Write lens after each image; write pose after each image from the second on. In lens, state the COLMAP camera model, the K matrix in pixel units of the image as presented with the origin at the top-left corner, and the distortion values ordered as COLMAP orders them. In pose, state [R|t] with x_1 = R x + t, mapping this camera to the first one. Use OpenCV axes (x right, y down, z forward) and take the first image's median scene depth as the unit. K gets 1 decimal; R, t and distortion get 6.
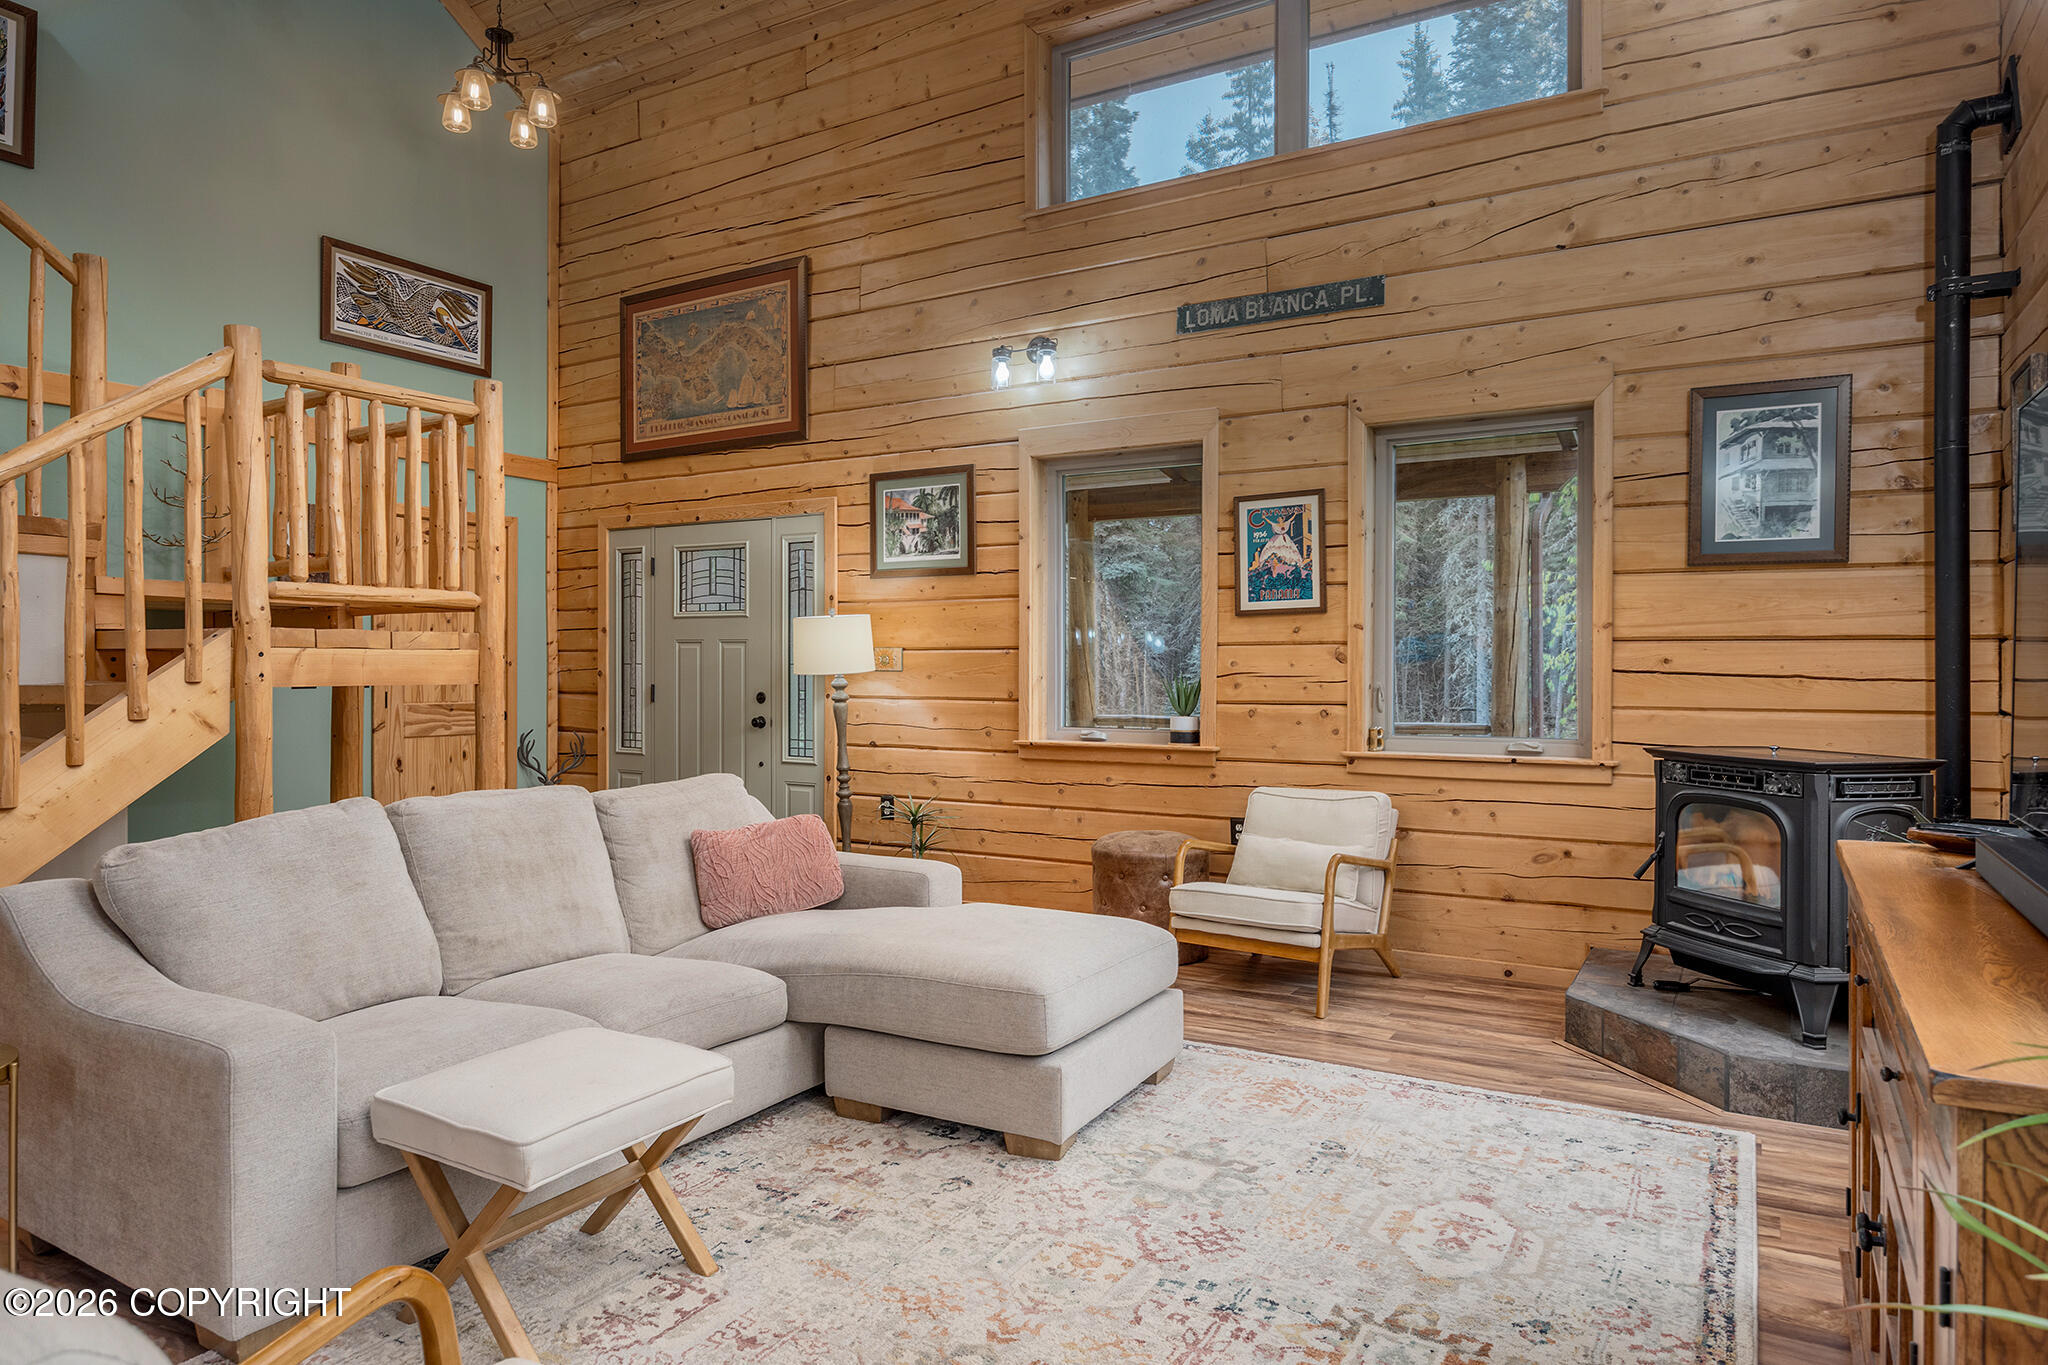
lens RADIAL K [[1241.5, 0, 1032.7], [0, 1241.5, 674.6], [0, 0, 1]] dist [-0.007266, 0.001959]
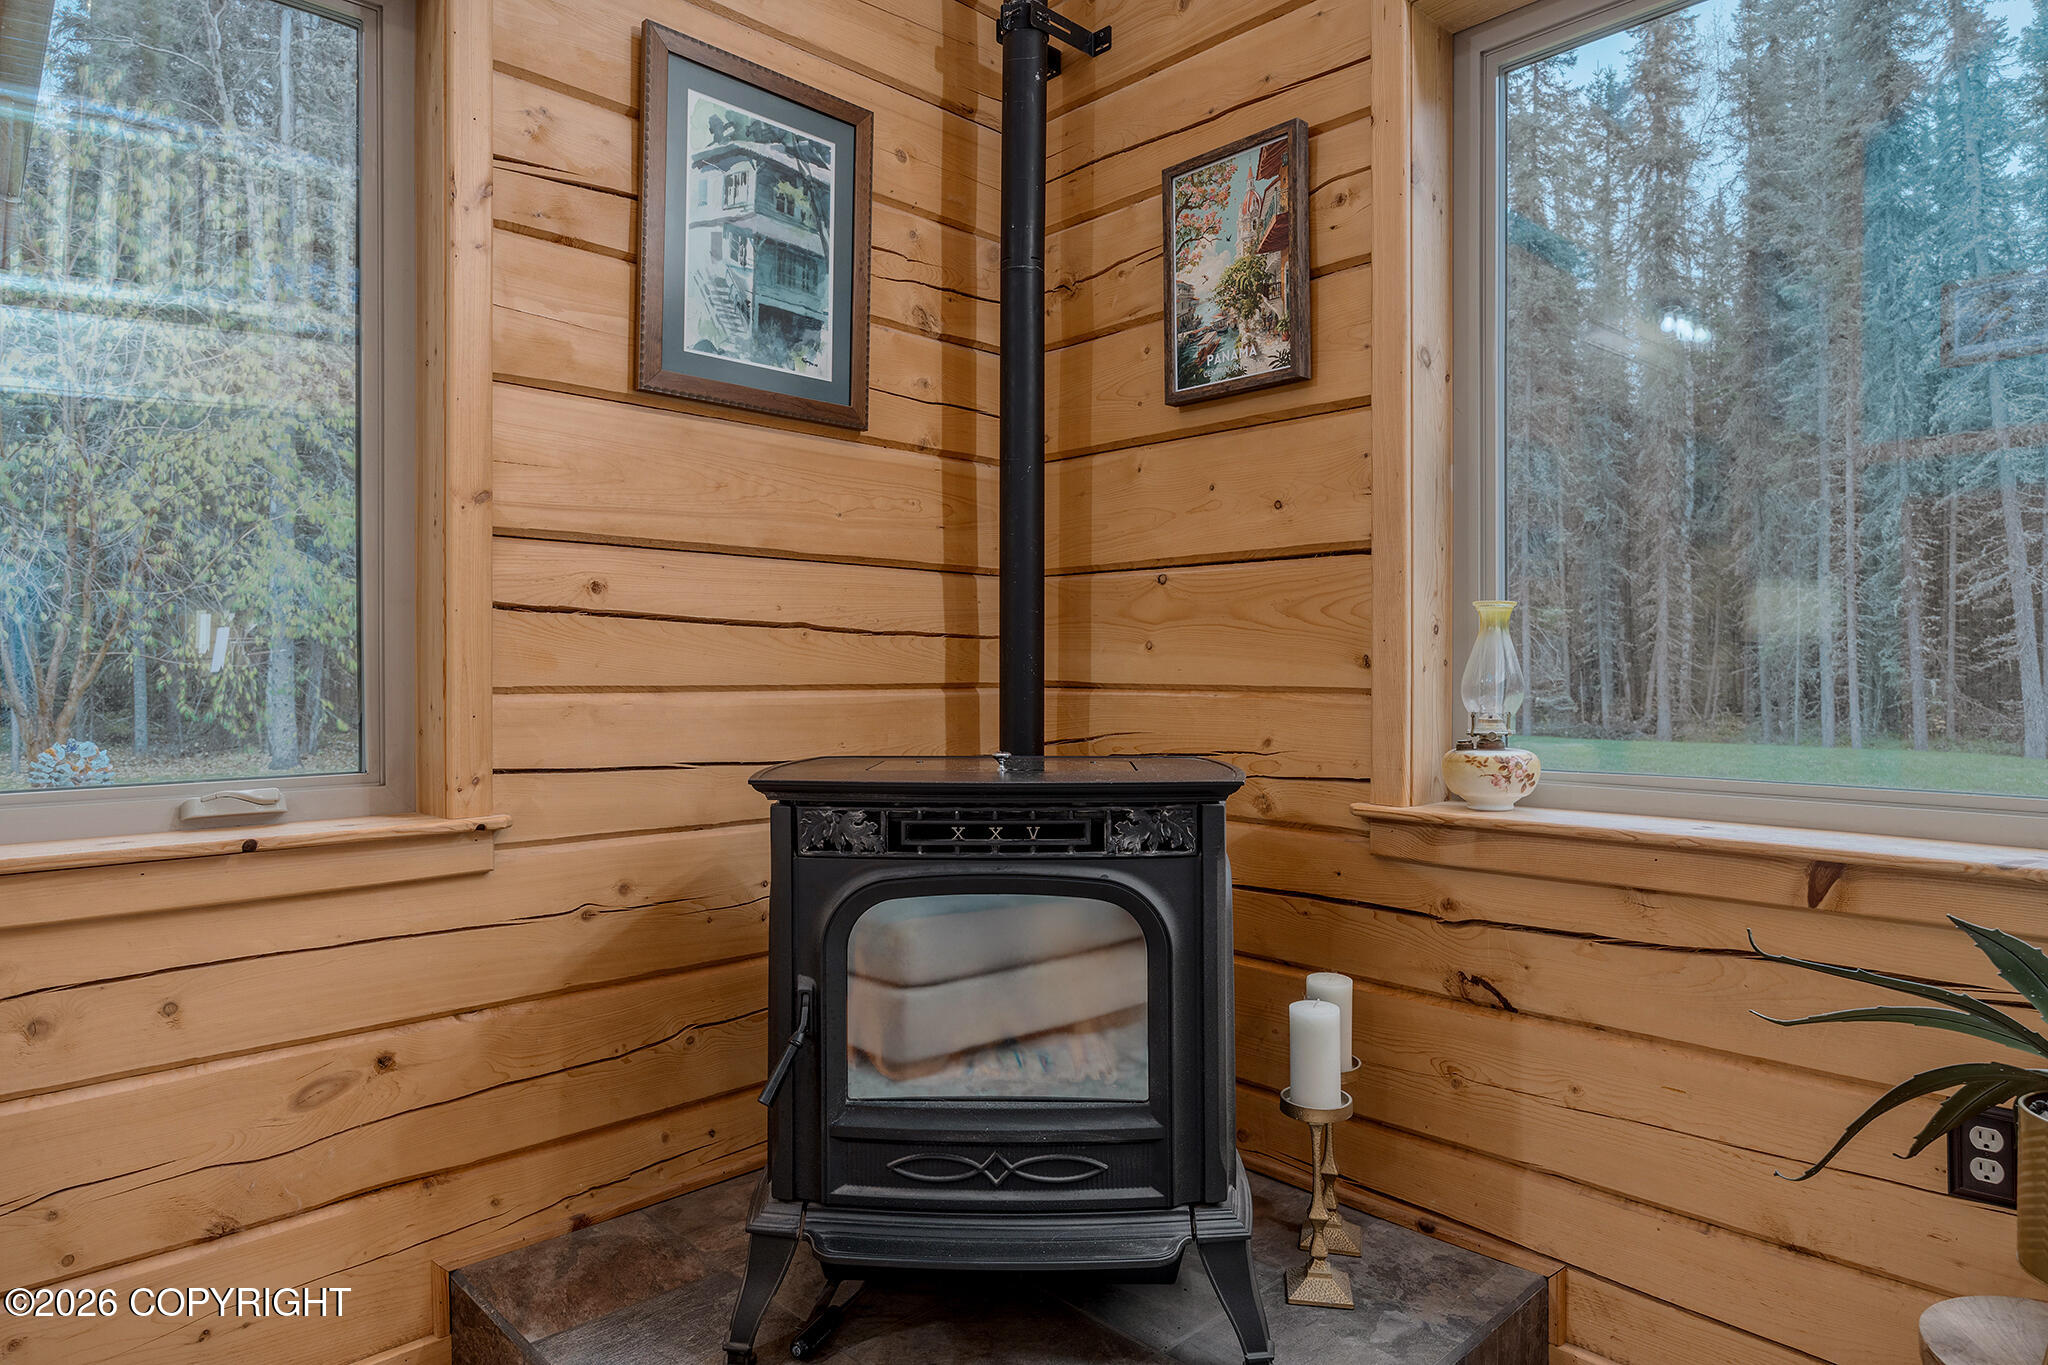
lens RADIAL K [[1212.2, 0, 1033.8], [0, 1212.2, 672.4], [0, 0, 1]] dist [-0.008076, 0.002970]
pose [[0.273662, -0.002275, 0.961823, 0.118277], [0.006354, 0.999980, 0.000558, 0.021415], [-0.961805, 0.005959, 0.273671, 0.706683]]
